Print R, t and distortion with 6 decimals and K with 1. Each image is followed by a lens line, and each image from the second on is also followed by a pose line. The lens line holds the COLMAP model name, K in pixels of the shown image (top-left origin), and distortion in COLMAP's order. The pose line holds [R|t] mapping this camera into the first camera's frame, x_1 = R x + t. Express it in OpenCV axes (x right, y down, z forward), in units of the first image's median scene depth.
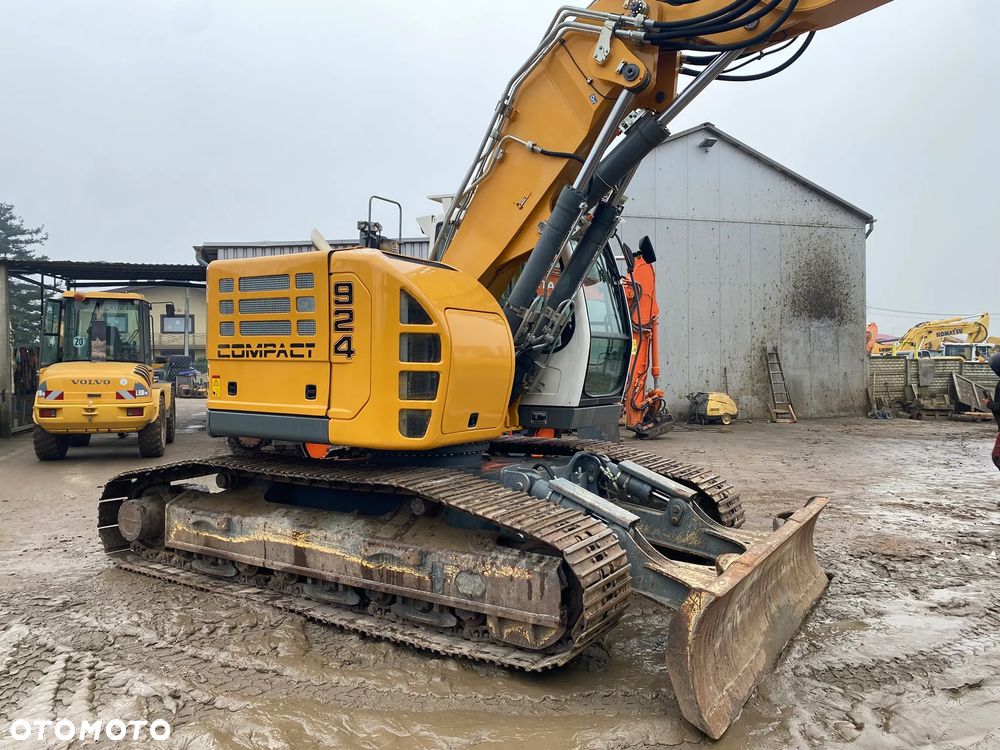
lens RADIAL K [[758.4, 0, 501.5], [0, 758.4, 375.1], [0, 0, 1]] dist [0.051746, -0.063703]
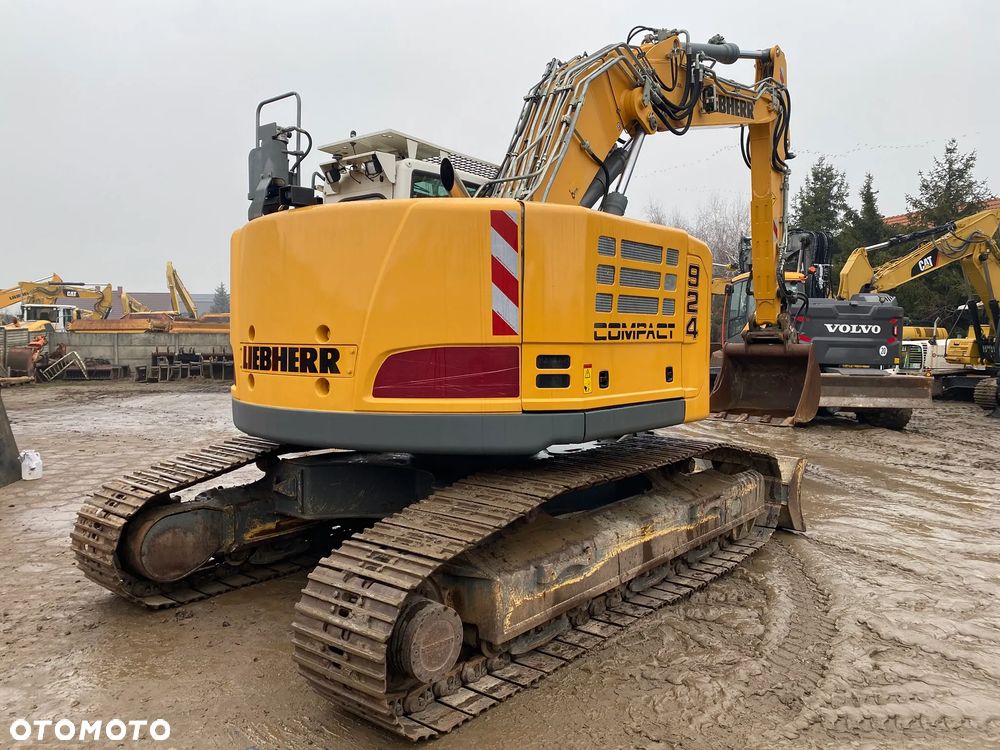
lens RADIAL K [[758.4, 0, 499.0], [0, 758.4, 385.2], [0, 0, 1]] dist [0.051746, -0.063703]
pose [[0.129208, -0.078431, 0.988511, -1.194432], [0.012999, 0.996915, 0.077399, -0.040293], [-0.991532, 0.002849, 0.129829, 1.058491]]
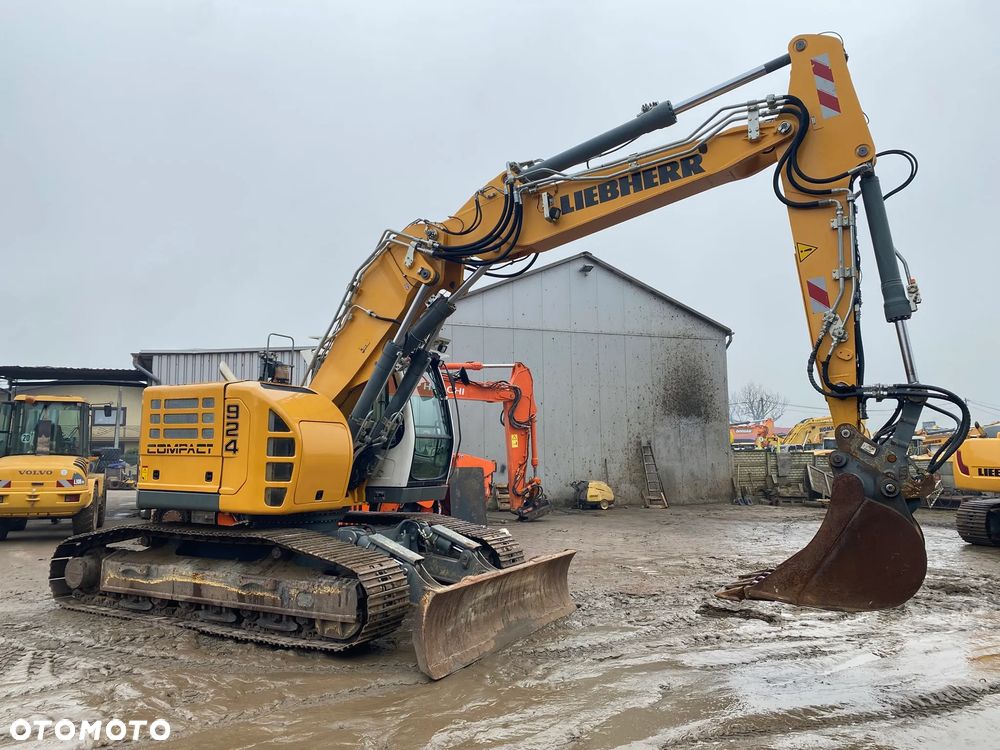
lens RADIAL K [[758.4, 0, 497.4], [0, 758.4, 374.9], [0, 0, 1]] dist [0.051746, -0.063703]
pose [[0.997508, 0.008183, 0.070078, 0.204222], [0.000258, 0.992822, -0.119603, 0.003201], [-0.070554, 0.119323, 0.990345, -0.542383]]
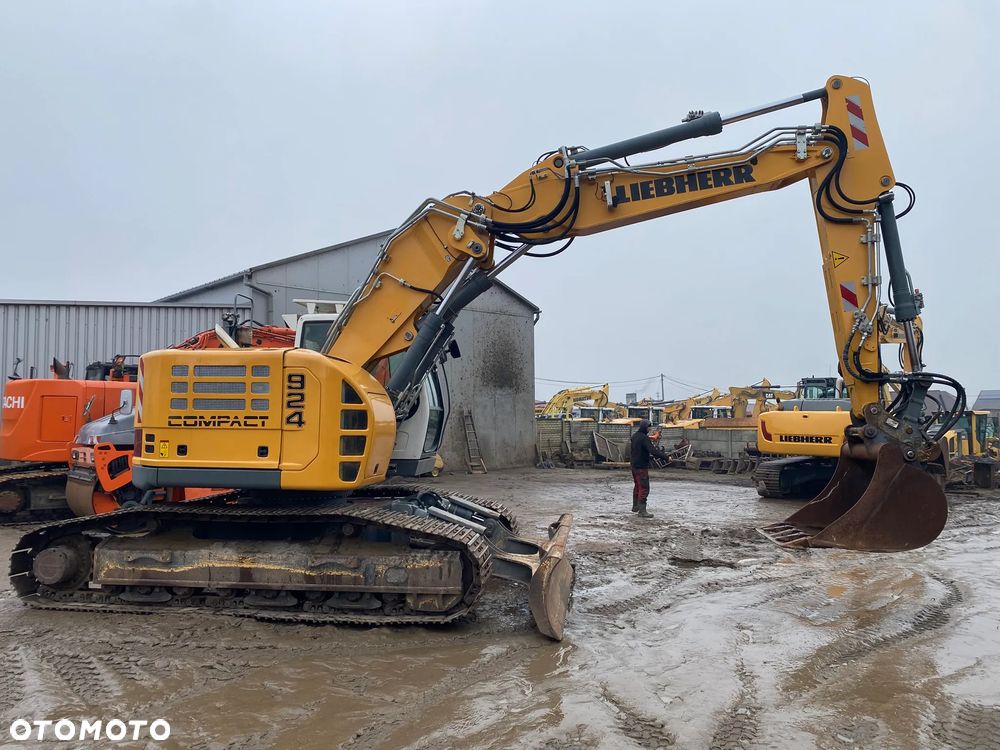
lens RADIAL K [[758.4, 0, 496.7], [0, 758.4, 371.7], [0, 0, 1]] dist [0.051746, -0.063703]
pose [[0.907592, 0.028964, 0.418853, -0.436769], [0.005171, 0.996771, -0.080132, -0.008835], [-0.419822, 0.074893, 0.904511, -0.427483]]
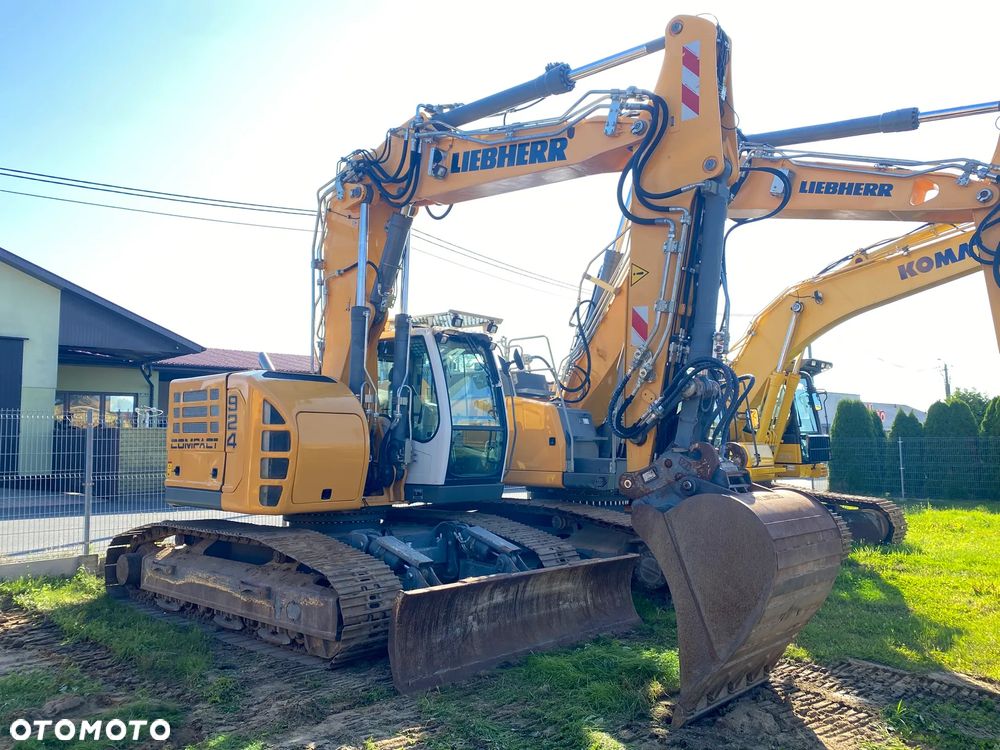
lens RADIAL K [[746.3, 0, 426.0], [0, 746.3, 389.0], [0, 0, 1]] dist [0.069406, -0.004758]
pose [[0.967393, -0.022714, -0.252258, 0.463241], [-0.001354, 0.995493, -0.094829, -0.001341], [0.253275, 0.092078, 0.963002, -0.241615]]
